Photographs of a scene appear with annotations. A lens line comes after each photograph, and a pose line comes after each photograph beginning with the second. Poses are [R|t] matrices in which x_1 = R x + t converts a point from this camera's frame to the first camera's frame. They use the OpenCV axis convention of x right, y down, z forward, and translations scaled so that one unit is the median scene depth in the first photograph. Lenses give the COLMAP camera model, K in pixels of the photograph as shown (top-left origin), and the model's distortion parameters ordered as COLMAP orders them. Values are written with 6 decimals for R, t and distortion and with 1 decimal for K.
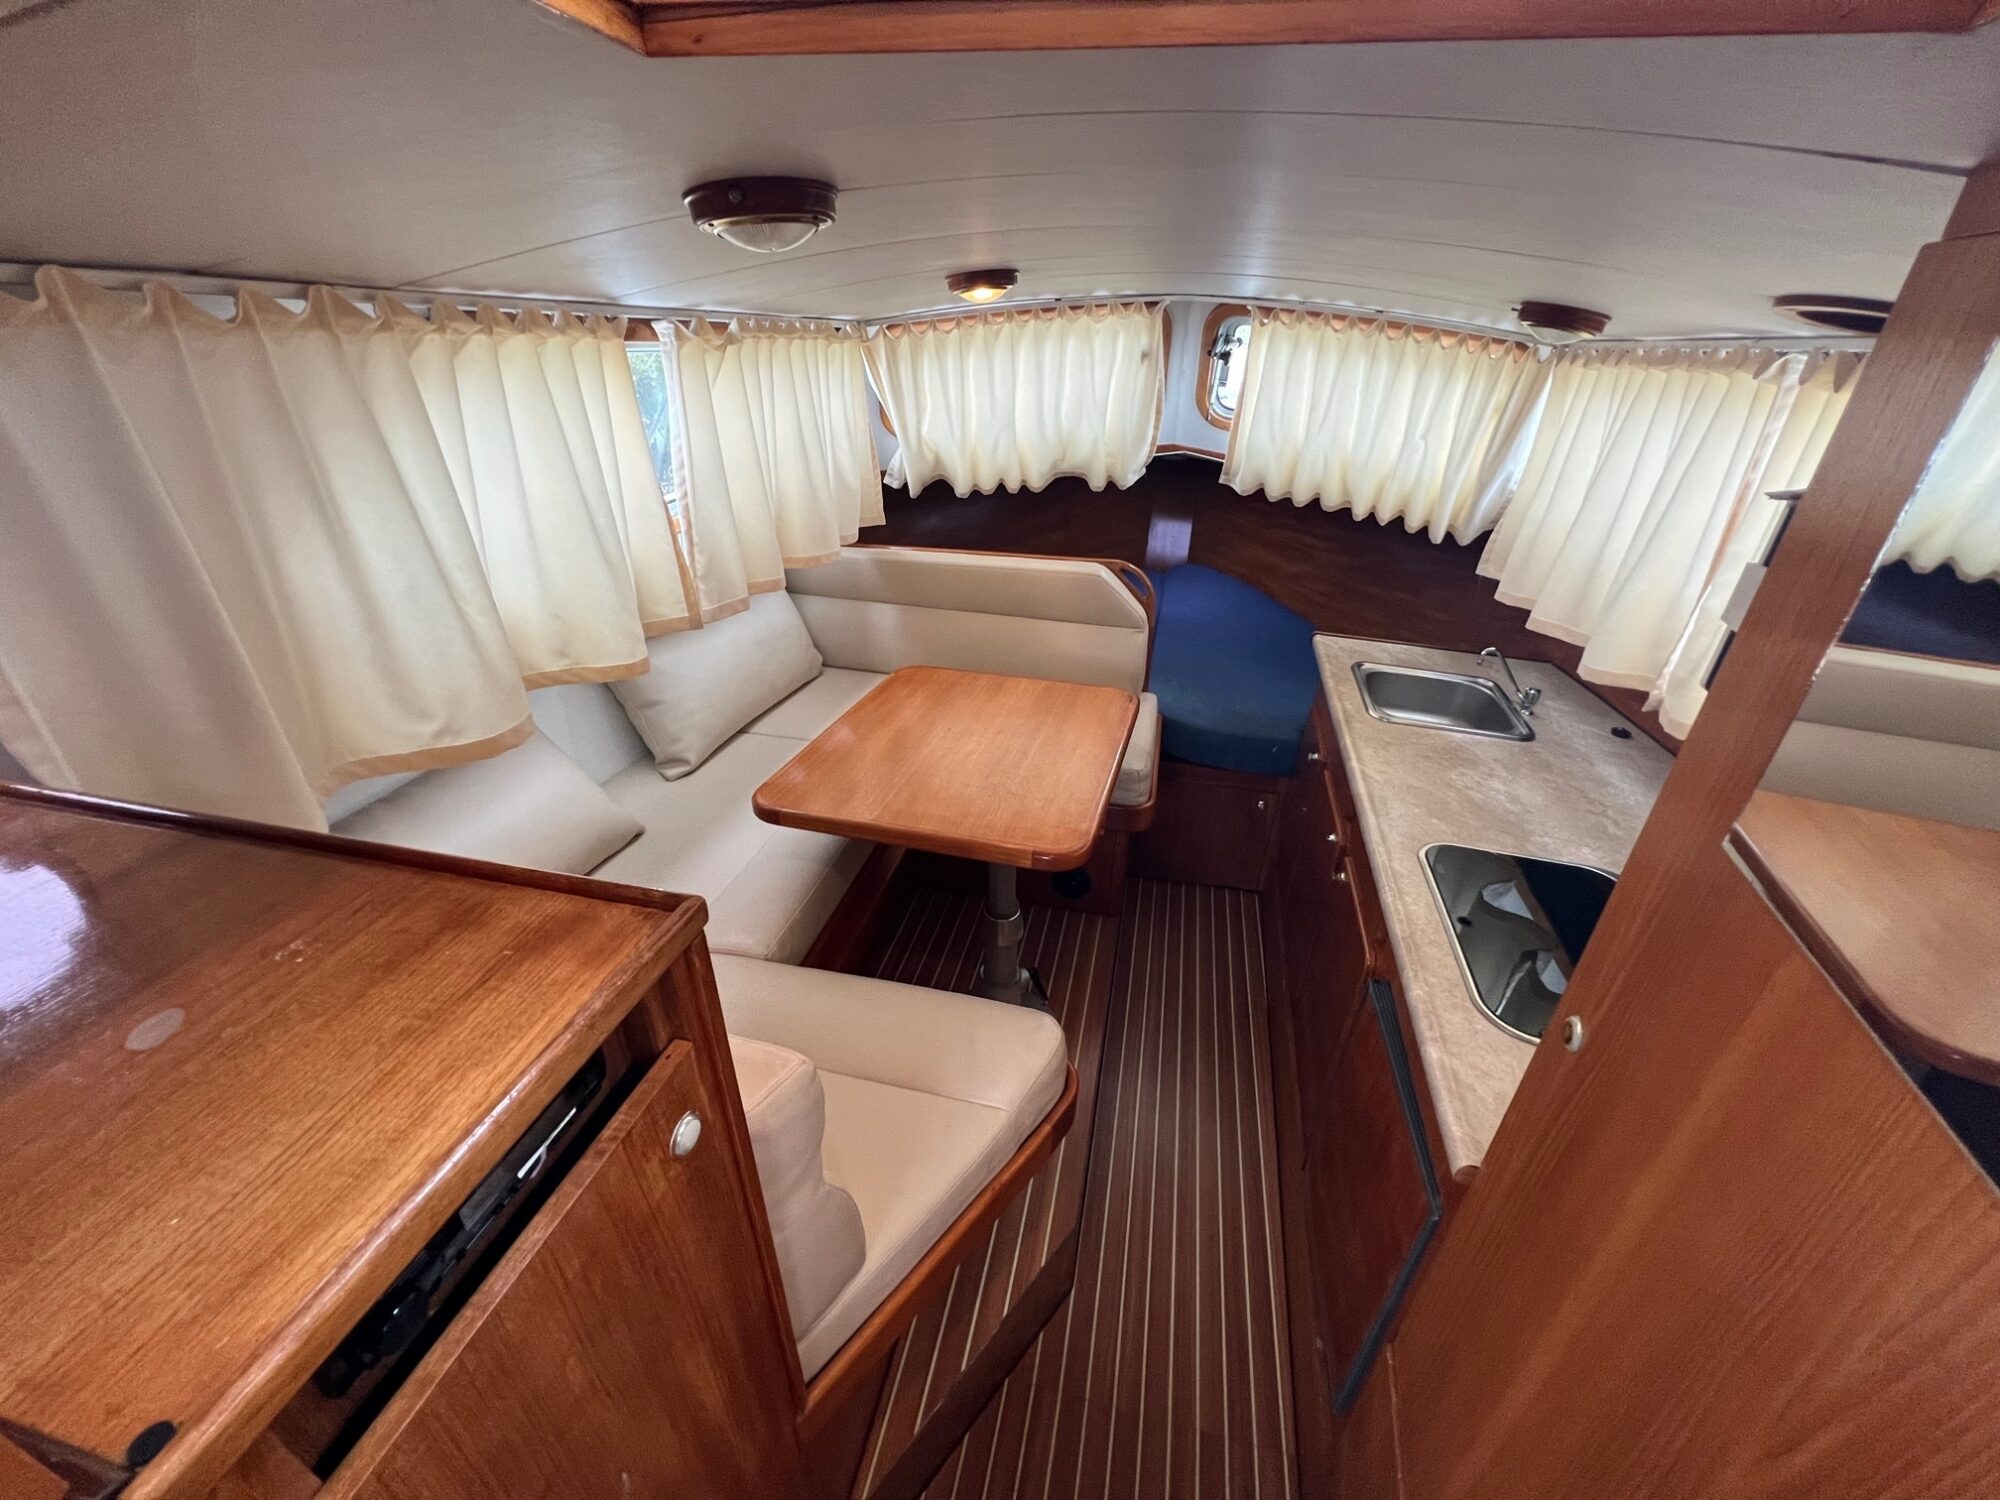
lens RADIAL K [[809.6, 0, 993.1], [0, 809.6, 749.5], [0, 0, 1]] dist [0.004127, 0.001150]
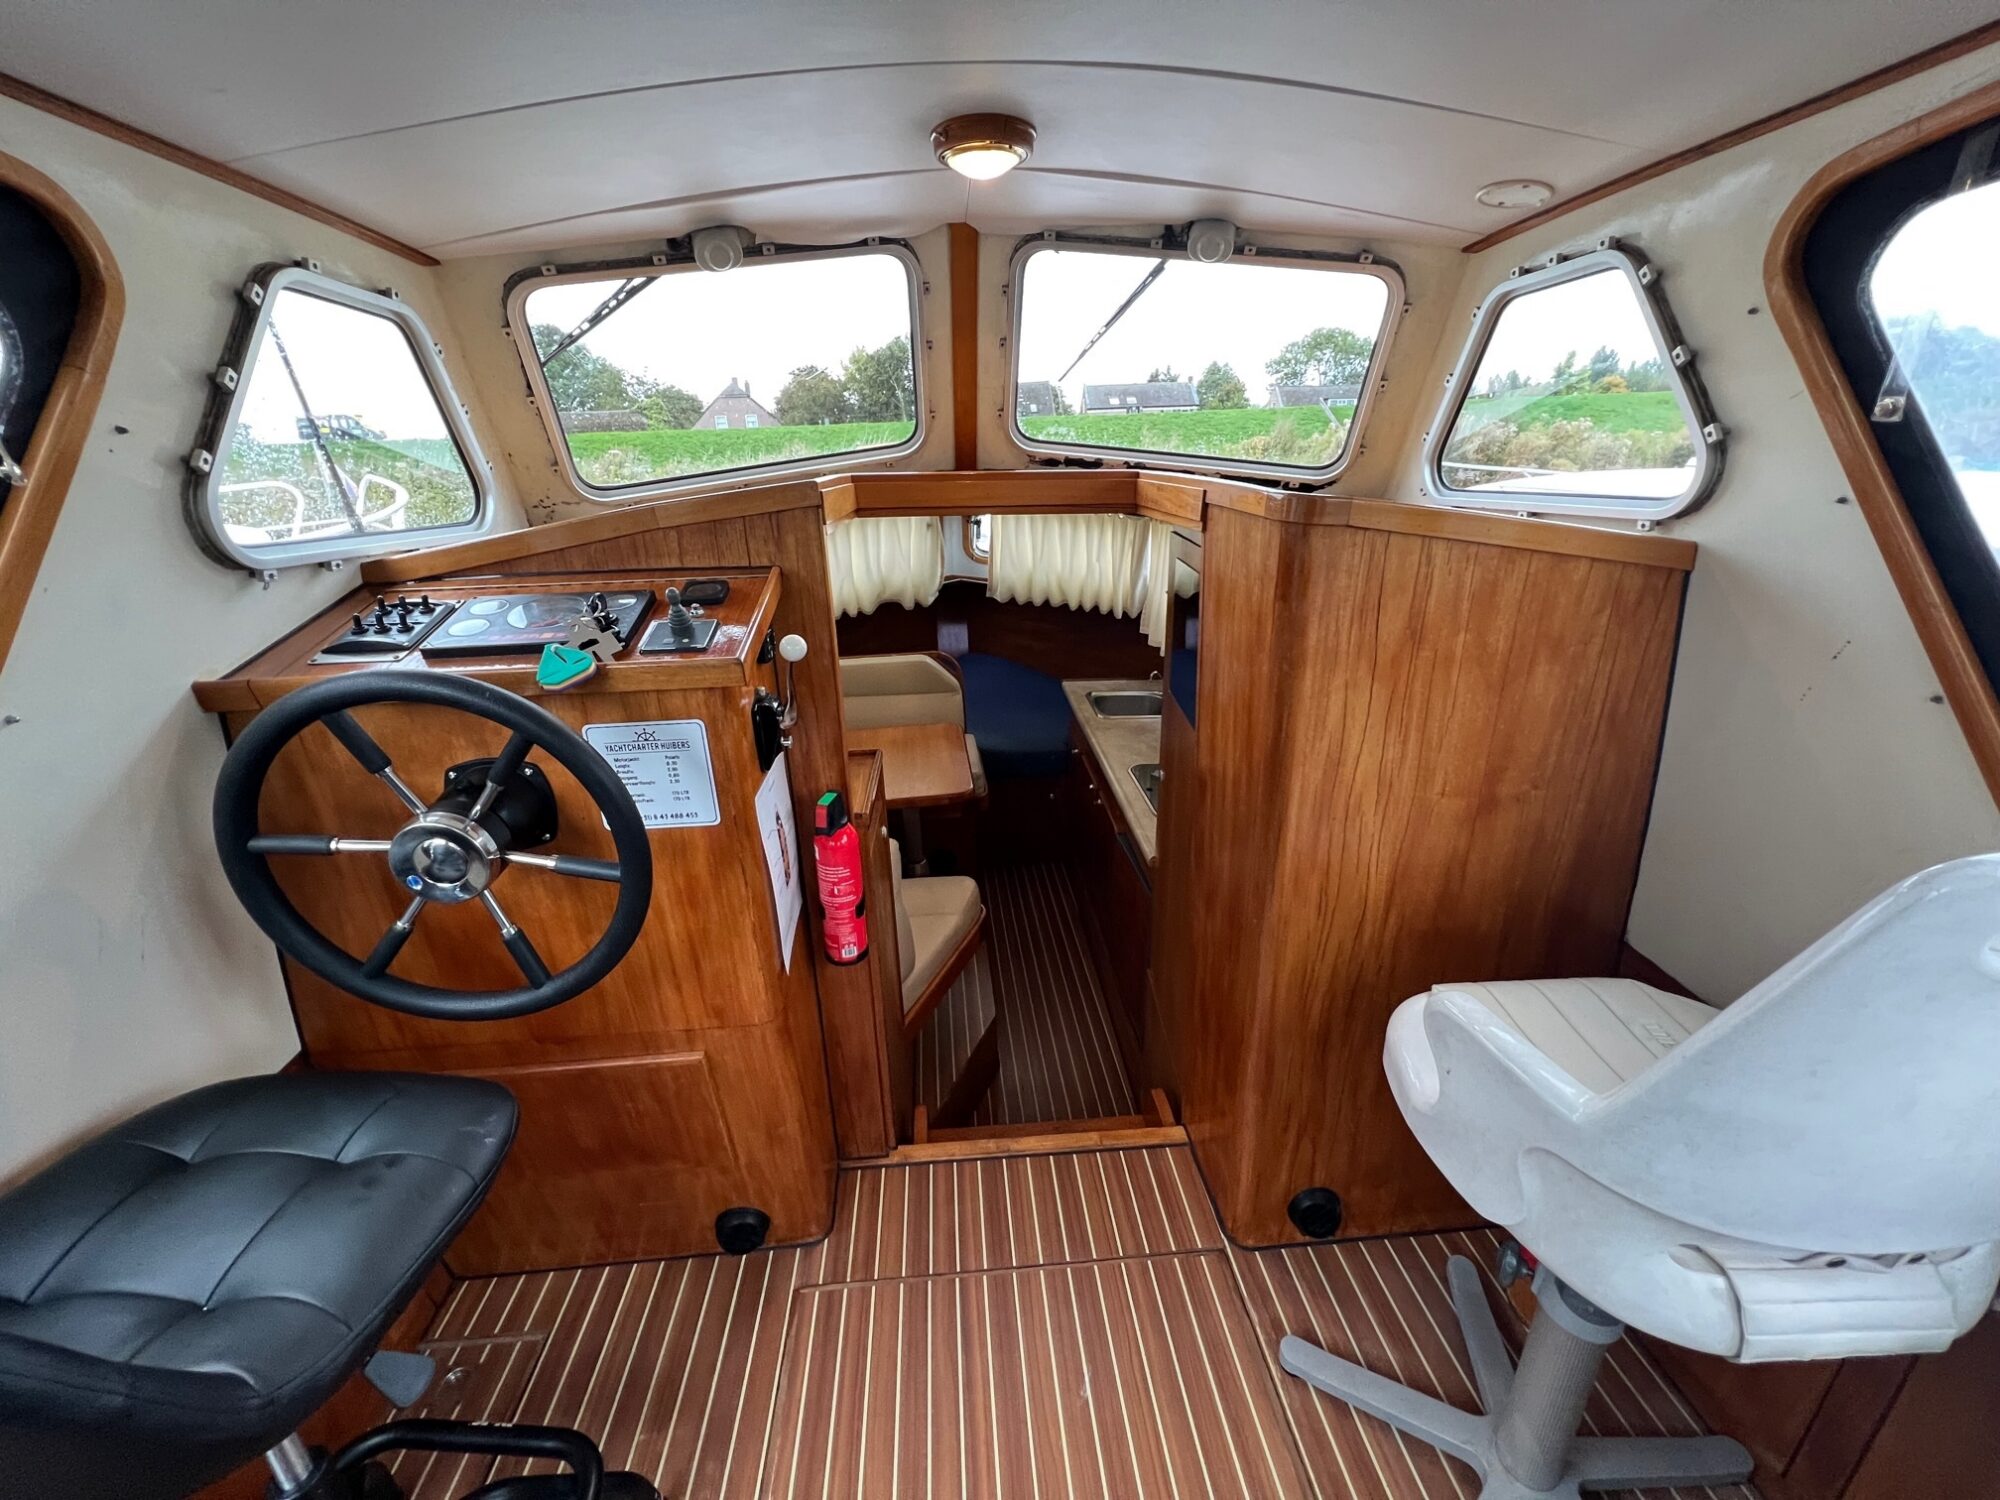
lens RADIAL K [[809.6, 0, 990.0], [0, 809.6, 745.9], [0, 0, 1]] dist [0.004127, 0.001150]
pose [[0.952021, -0.152240, 0.265478, -0.179837], [0.185369, 0.977105, -0.104420, 0.120620], [-0.243503, 0.148621, 0.958445, -0.471583]]
